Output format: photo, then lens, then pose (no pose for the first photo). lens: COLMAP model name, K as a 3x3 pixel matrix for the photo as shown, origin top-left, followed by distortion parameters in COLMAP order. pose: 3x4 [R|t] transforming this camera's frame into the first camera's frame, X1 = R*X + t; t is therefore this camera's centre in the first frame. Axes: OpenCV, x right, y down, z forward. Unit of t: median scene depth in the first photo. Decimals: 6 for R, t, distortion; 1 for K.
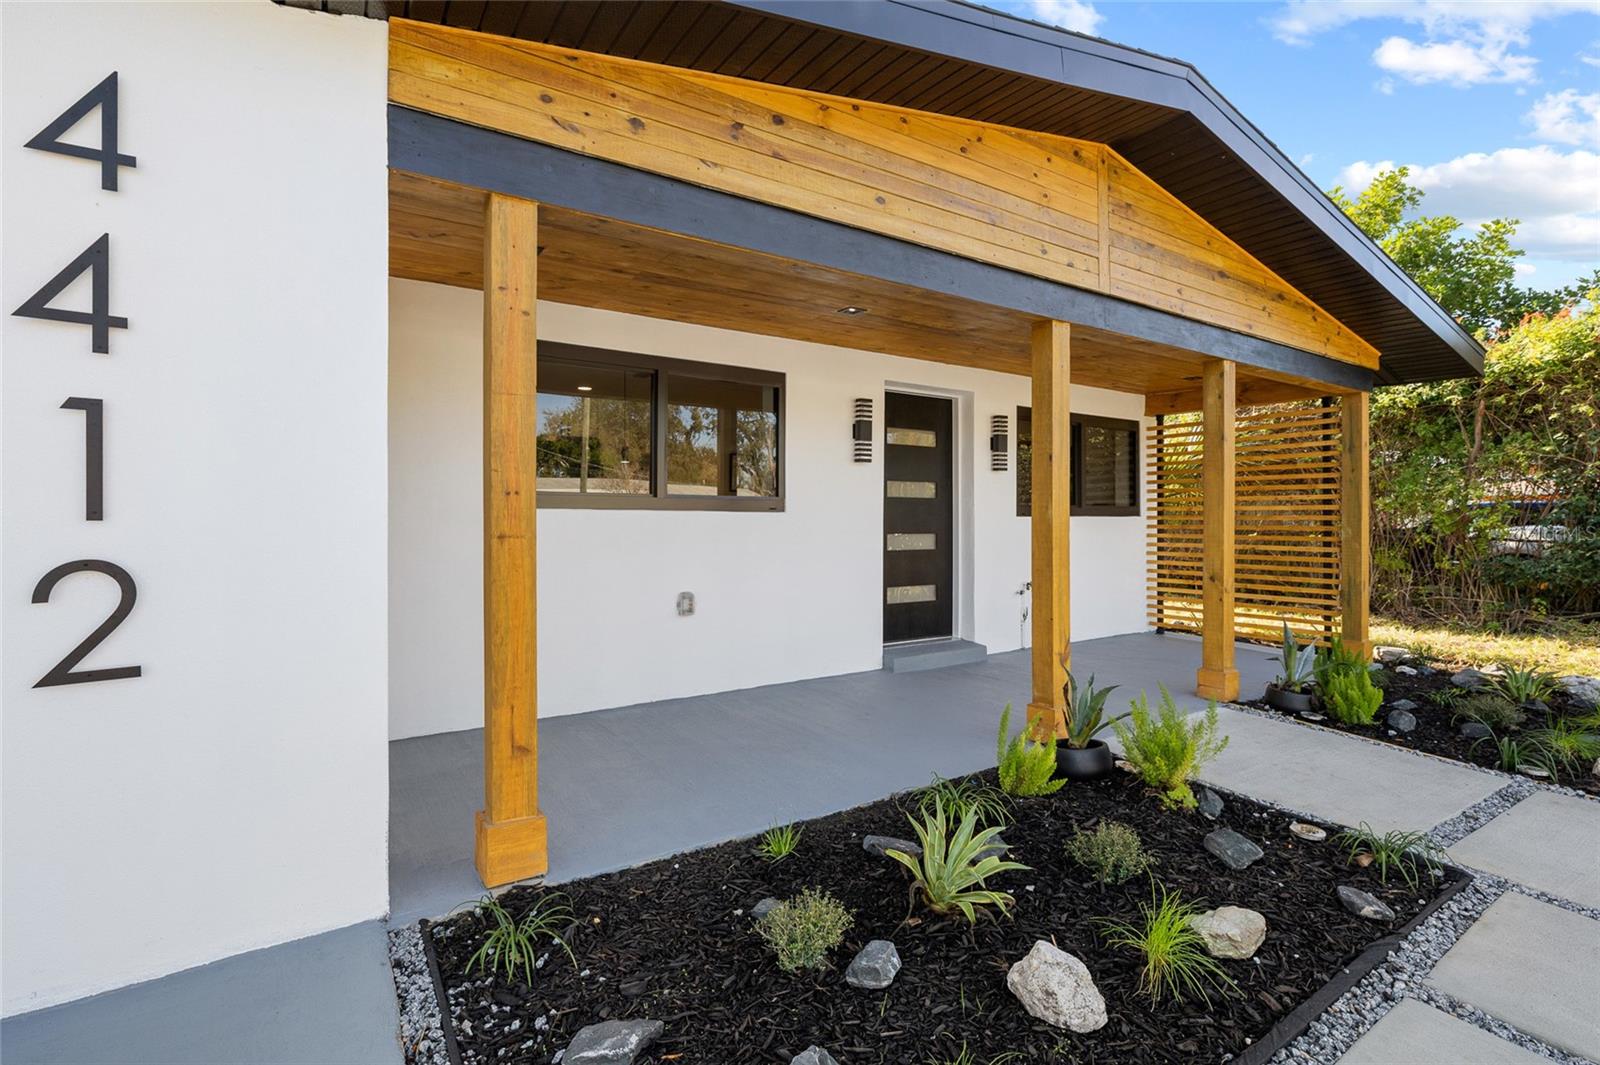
lens RADIAL K [[757.6, 0, 800.4], [0, 757.6, 524.9], [0, 0, 1]] dist [-0.000163, -0.000190]
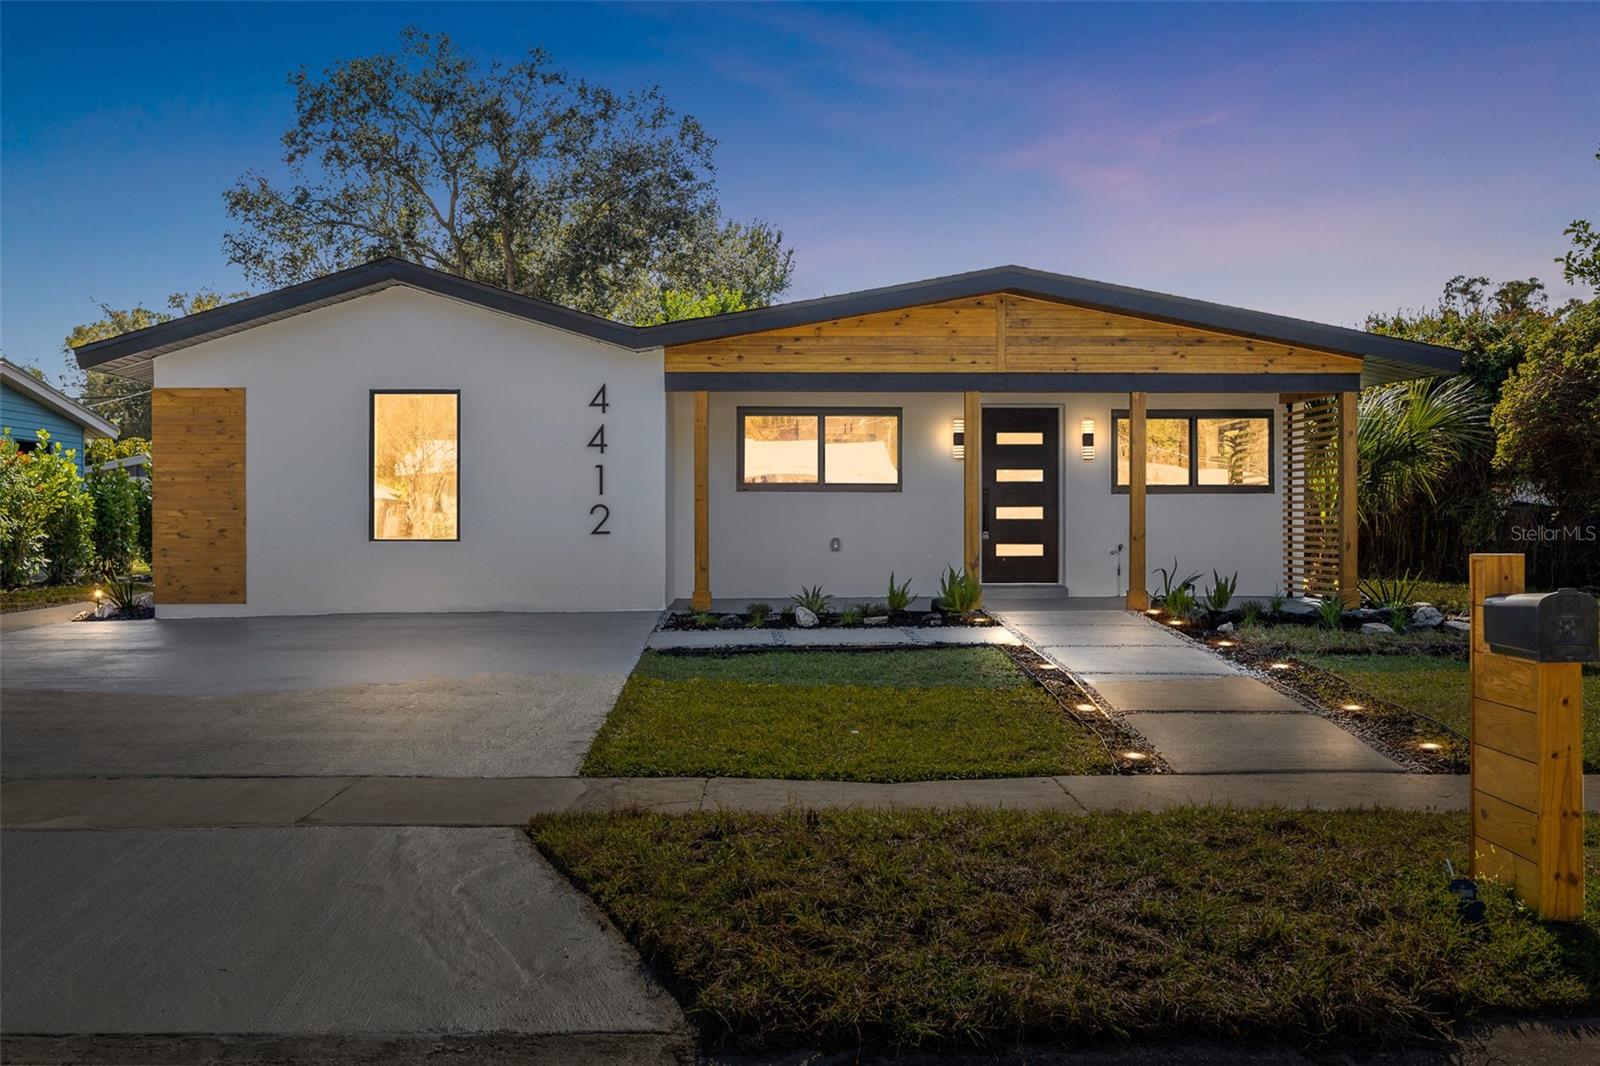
lens RADIAL K [[1640.3, 0, 800.0], [0, 1640.3, 533.0], [0, 0, 1]] dist [-0.001828, -0.000751]
pose [[0.854076, -0.003554, -0.520136, 2.198385], [0.001430, 0.999989, -0.004486, 0.115973], [0.520146, 0.003088, 0.854072, -2.875799]]
